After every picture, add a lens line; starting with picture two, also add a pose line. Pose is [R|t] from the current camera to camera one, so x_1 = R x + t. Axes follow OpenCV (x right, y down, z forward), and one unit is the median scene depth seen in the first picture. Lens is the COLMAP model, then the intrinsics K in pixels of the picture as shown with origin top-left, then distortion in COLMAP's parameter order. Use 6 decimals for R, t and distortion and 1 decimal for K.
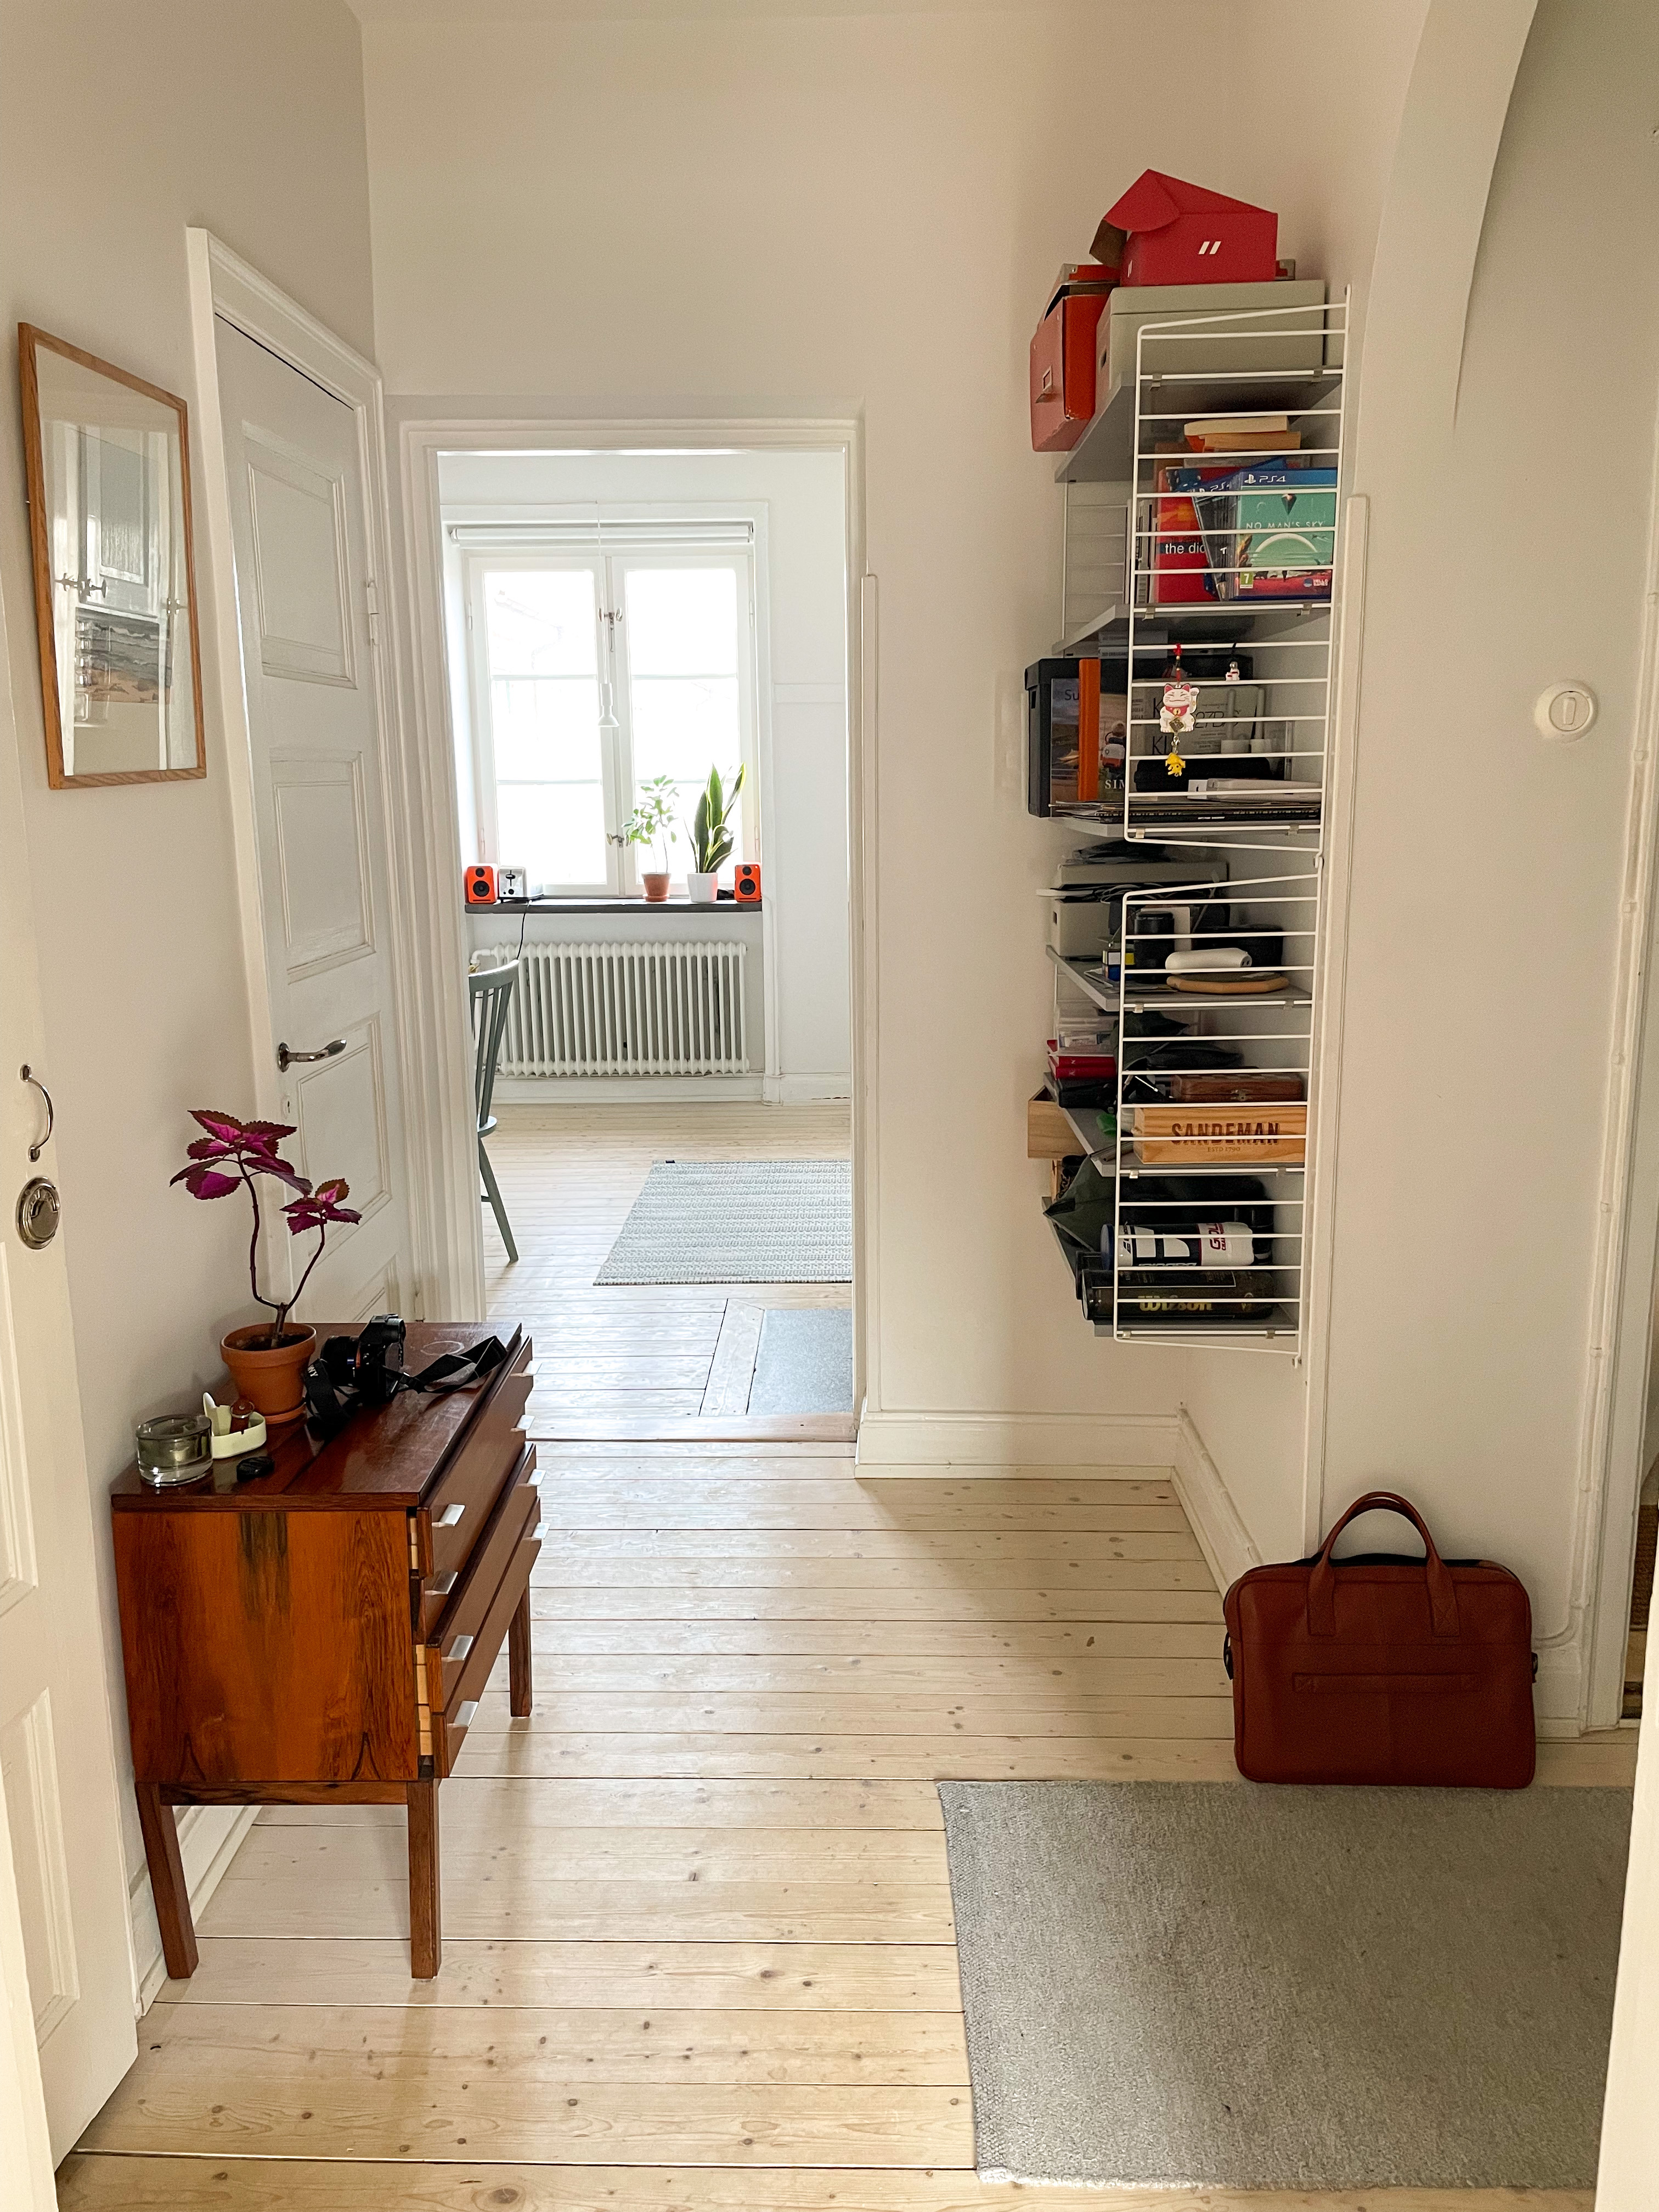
lens RADIAL K [[1670.8, 0, 829.5], [0, 1670.8, 1106.0], [0, 0, 1]] dist [0.099944, -0.127234]
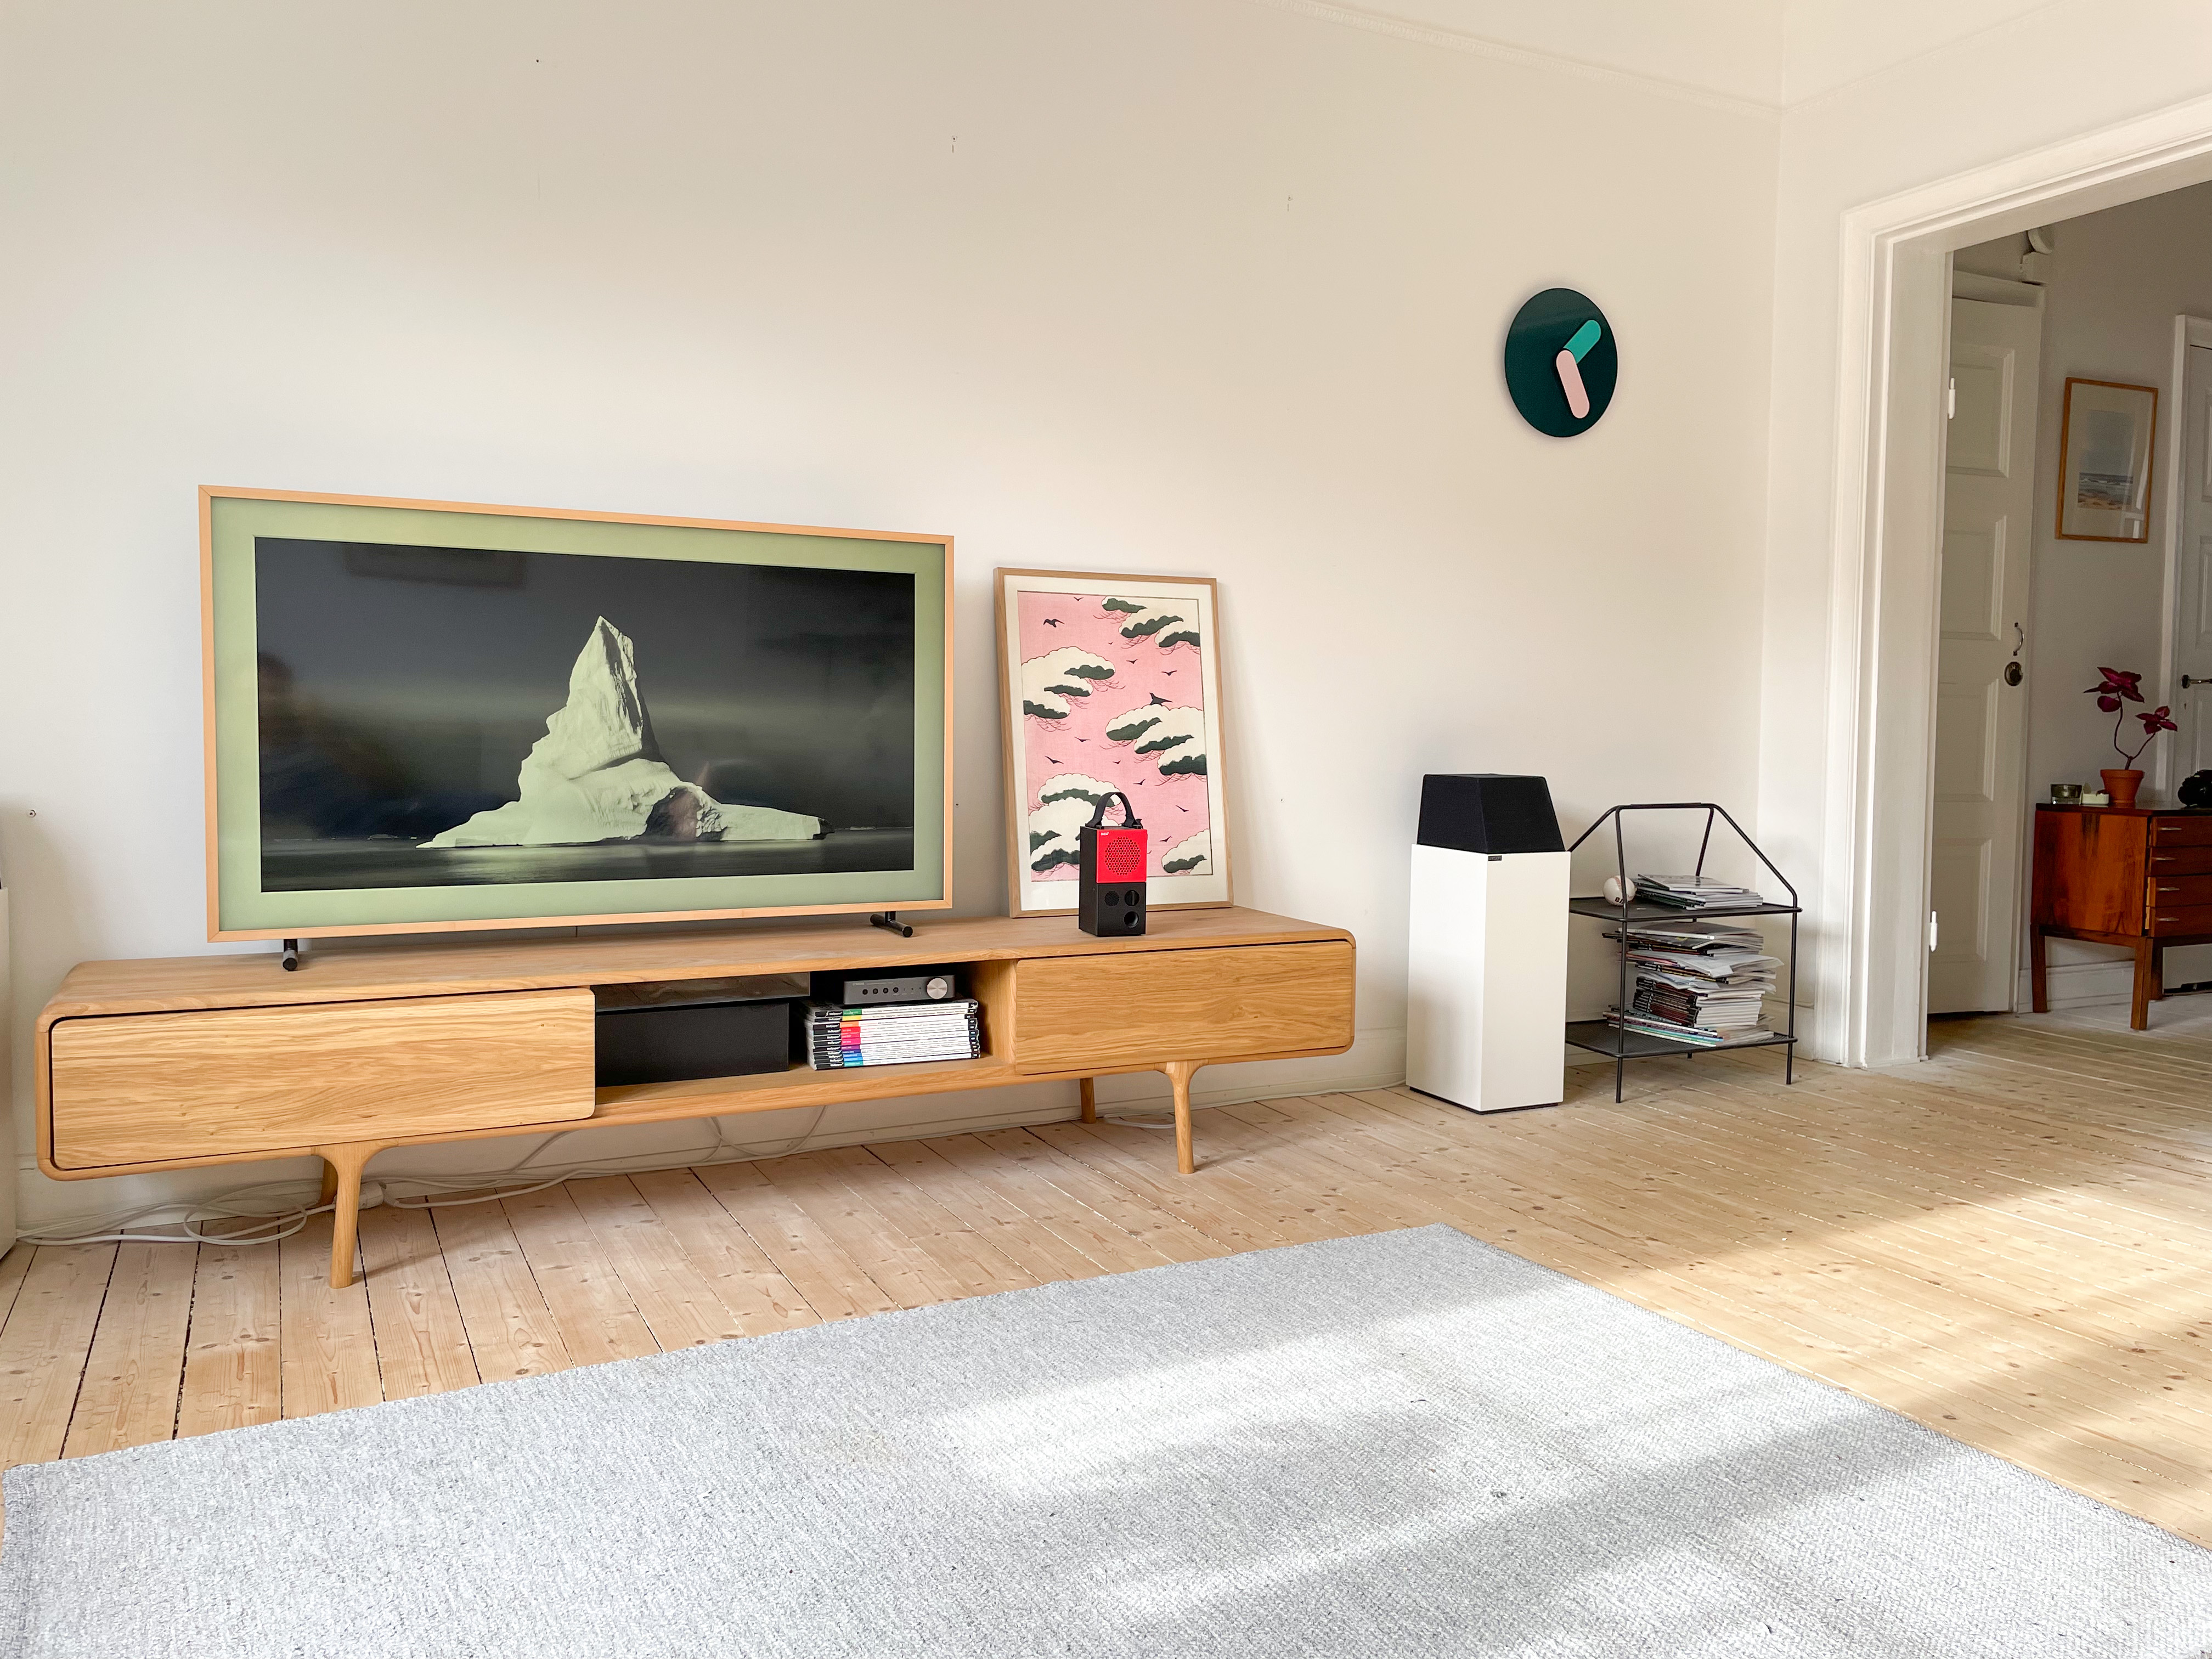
lens RADIAL K [[1670.8, 0, 1118.9], [0, 1670.8, 801.6], [0, 0, 1]] dist [0.099944, -0.127234]
pose [[0.473540, 0.059839, -0.878737, 1.164424], [-0.186491, 0.981881, -0.033635, 0.556346], [0.860803, 0.179805, 0.476119, -1.407001]]
